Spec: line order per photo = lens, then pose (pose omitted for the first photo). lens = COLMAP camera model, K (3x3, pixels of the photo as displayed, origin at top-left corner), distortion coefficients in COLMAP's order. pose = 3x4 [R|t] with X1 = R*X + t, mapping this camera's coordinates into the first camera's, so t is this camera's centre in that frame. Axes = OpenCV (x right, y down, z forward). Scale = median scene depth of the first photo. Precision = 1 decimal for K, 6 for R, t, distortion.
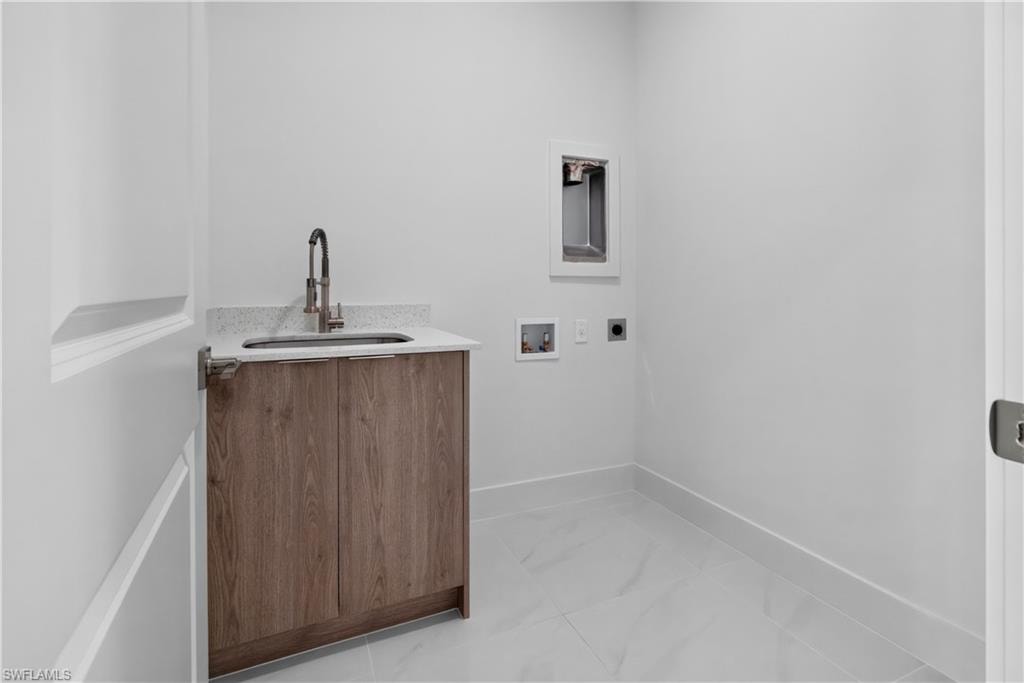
lens RADIAL K [[509.2, 0, 513.2], [0, 509.2, 284.9], [0, 0, 1]] dist [0.001257, 0.000803]
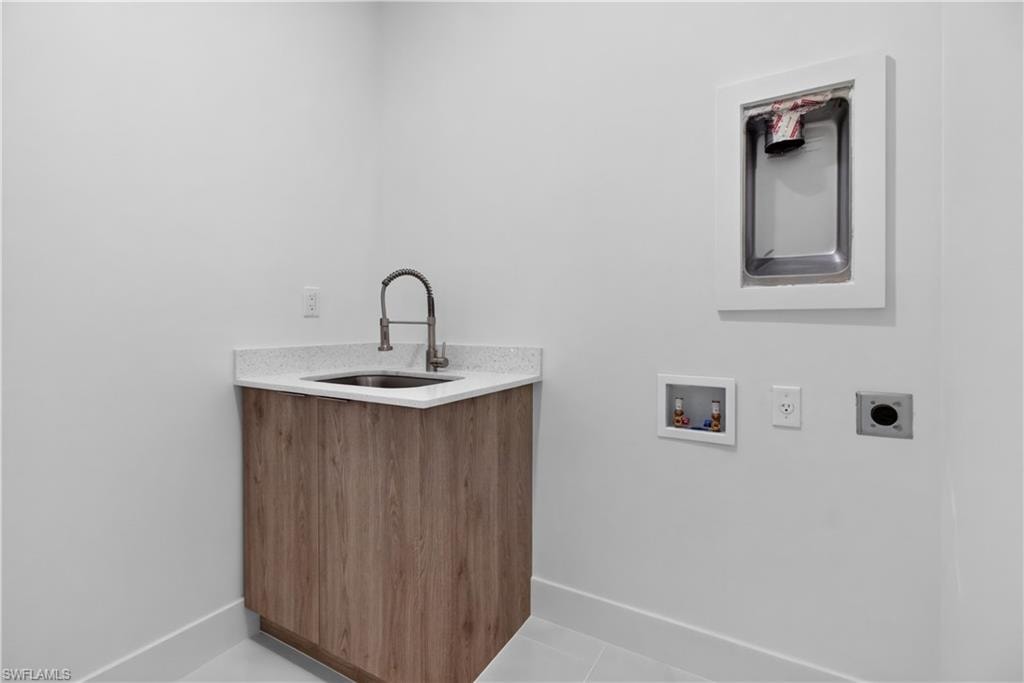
lens RADIAL K [[467.5, 0, 514.0], [0, 467.5, 335.6], [0, 0, 1]] dist [0.001187, 0.000601]
pose [[0.582143, 0.019983, -0.812841, 0.493313], [-0.002493, 0.999737, 0.022793, 0.000814], [0.813082, -0.011242, 0.582040, 0.591102]]
